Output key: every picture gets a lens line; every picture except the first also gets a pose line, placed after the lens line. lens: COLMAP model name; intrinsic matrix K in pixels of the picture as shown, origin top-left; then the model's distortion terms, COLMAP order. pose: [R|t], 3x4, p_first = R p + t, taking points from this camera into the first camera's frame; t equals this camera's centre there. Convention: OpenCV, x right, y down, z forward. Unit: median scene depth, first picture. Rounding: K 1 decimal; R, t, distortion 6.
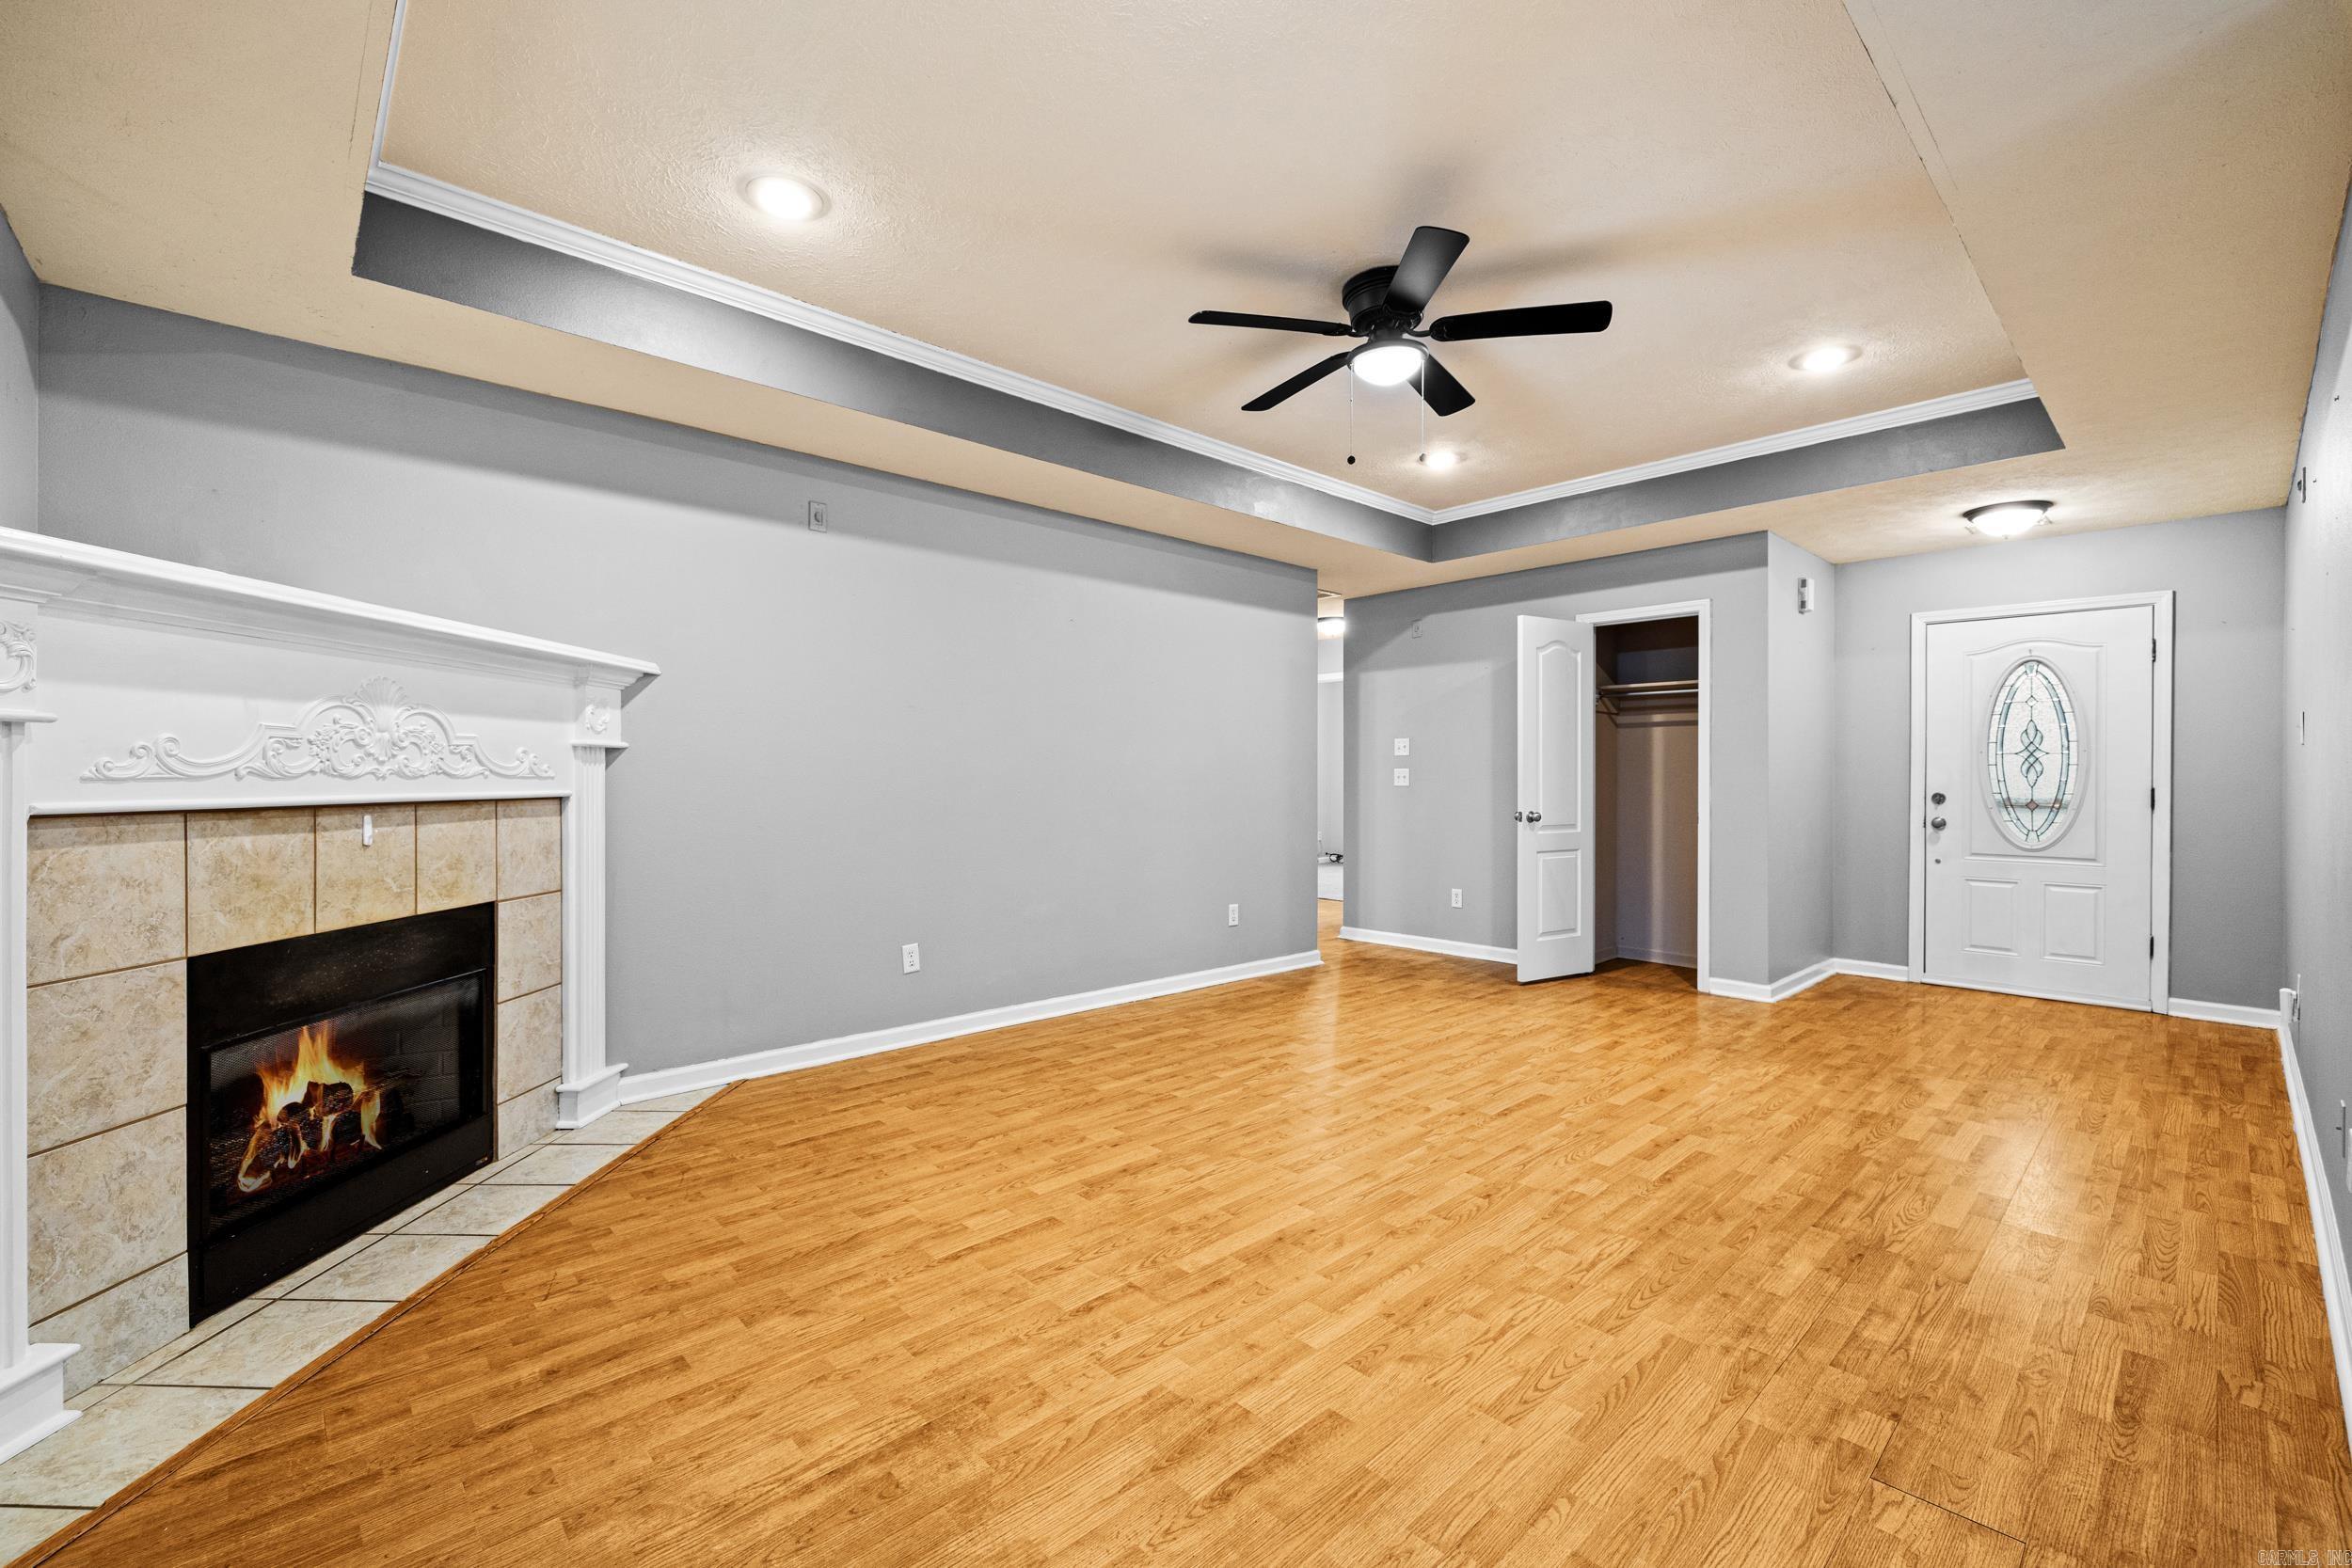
lens RADIAL K [[983.2, 0, 1160.1], [0, 983.2, 788.0], [0, 0, 1]] dist [-0.003419, 0.000837]
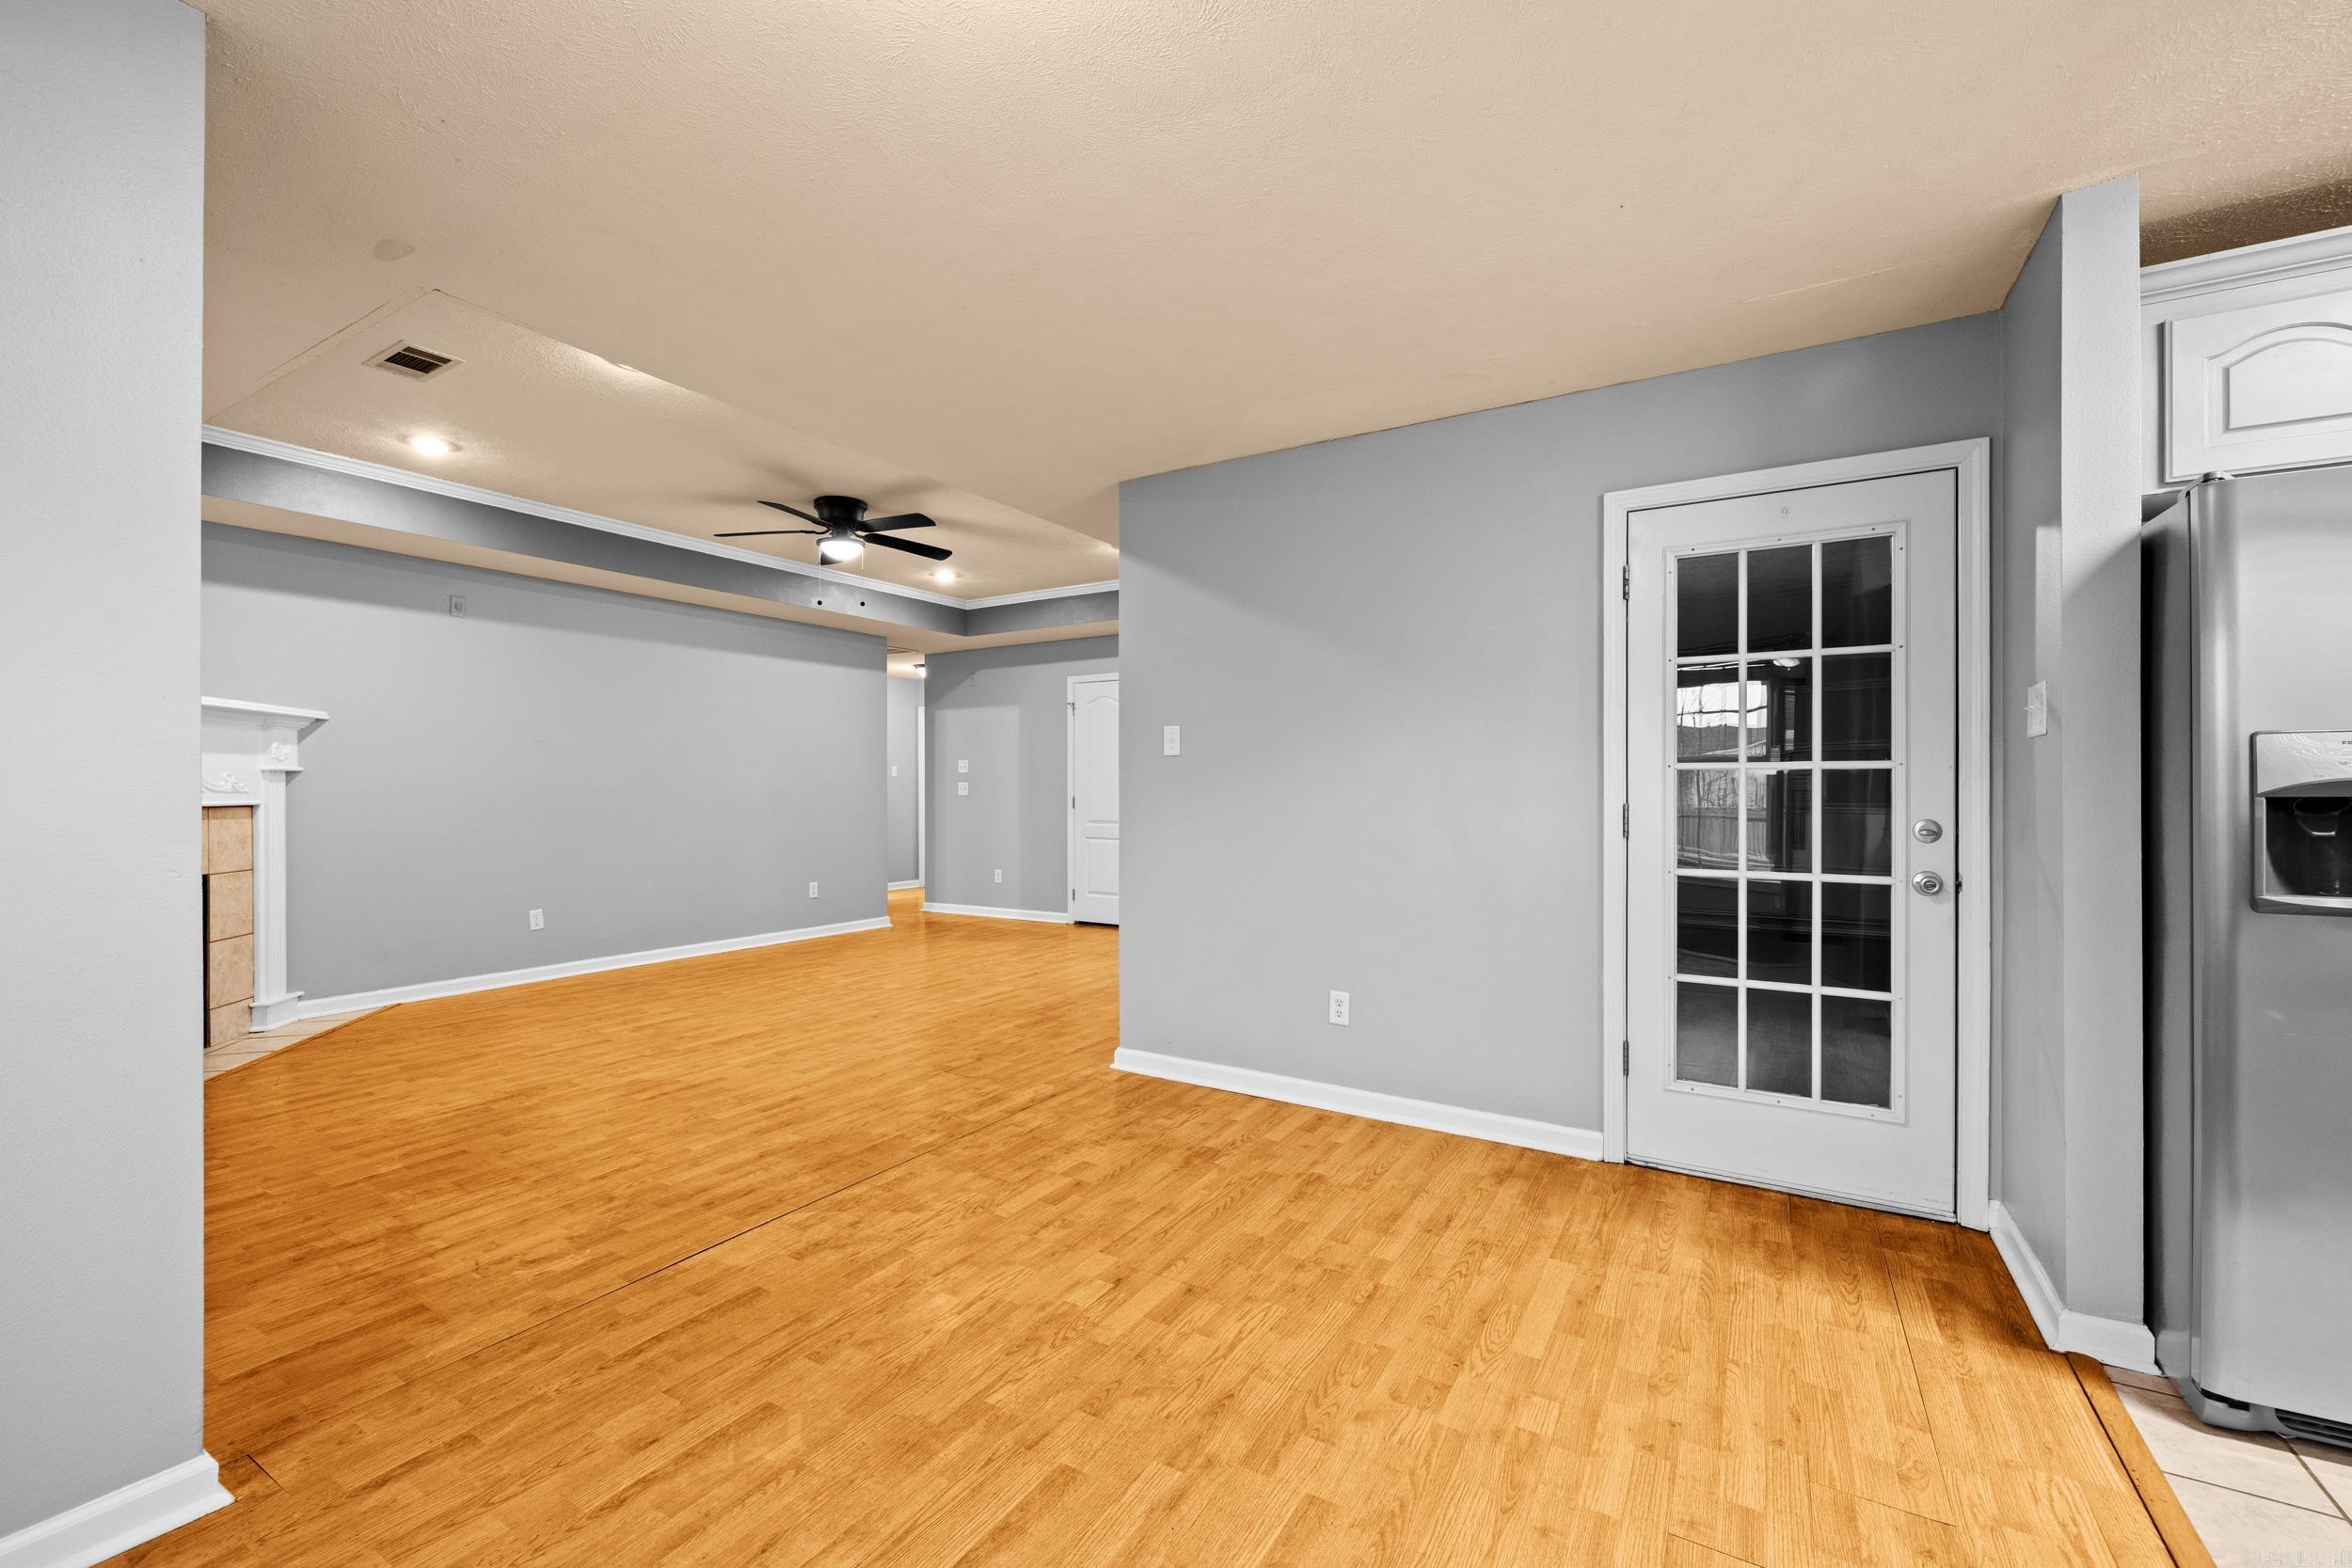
lens RADIAL K [[983.2, 0, 1160.6], [0, 983.2, 791.4], [0, 0, 1]] dist [-0.003419, 0.000837]
pose [[0.962138, -0.005657, 0.272503, 0.301029], [0.008065, 0.999938, -0.007717, 0.010708], [-0.272442, 0.009623, 0.962124, -0.796816]]
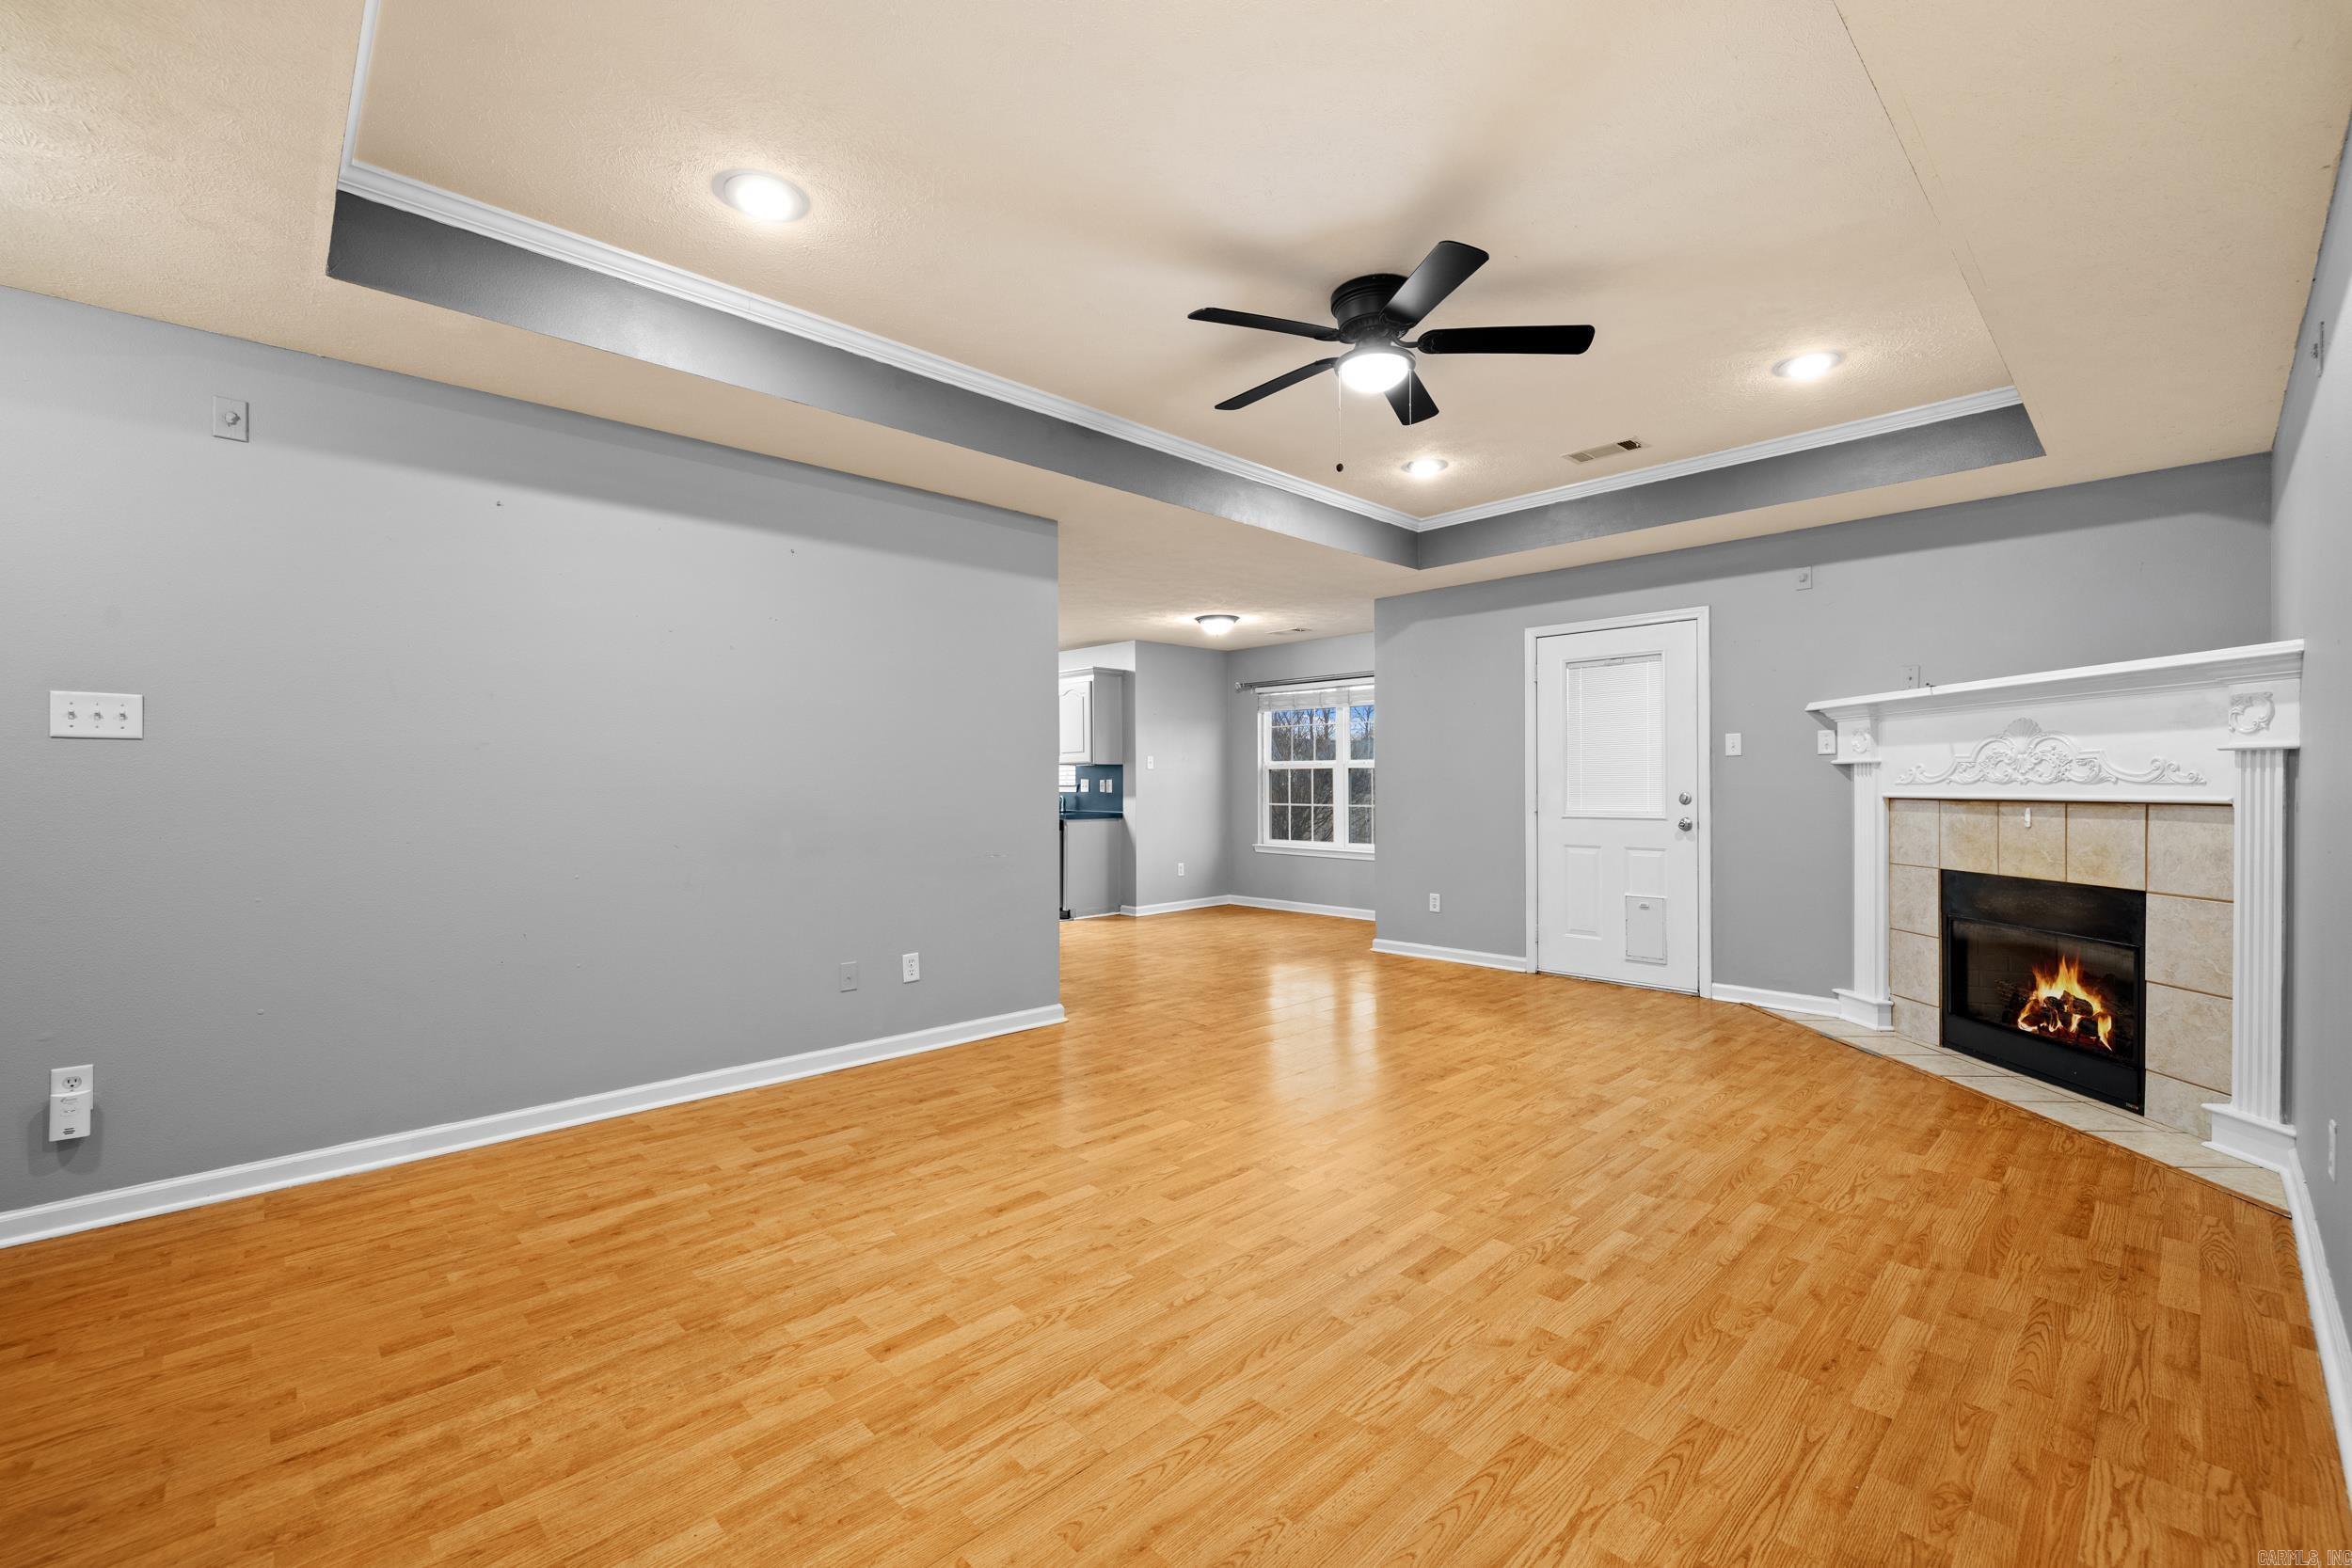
lens RADIAL K [[983.2, 0, 1167.5], [0, 983.2, 787.6], [0, 0, 1]] dist [-0.003419, 0.000837]
pose [[-0.999768, 0.000161, -0.021516, 0.466964], [-0.000188, 0.999868, 0.016235, -0.023320], [0.021516, 0.016235, -0.999637, 2.006670]]
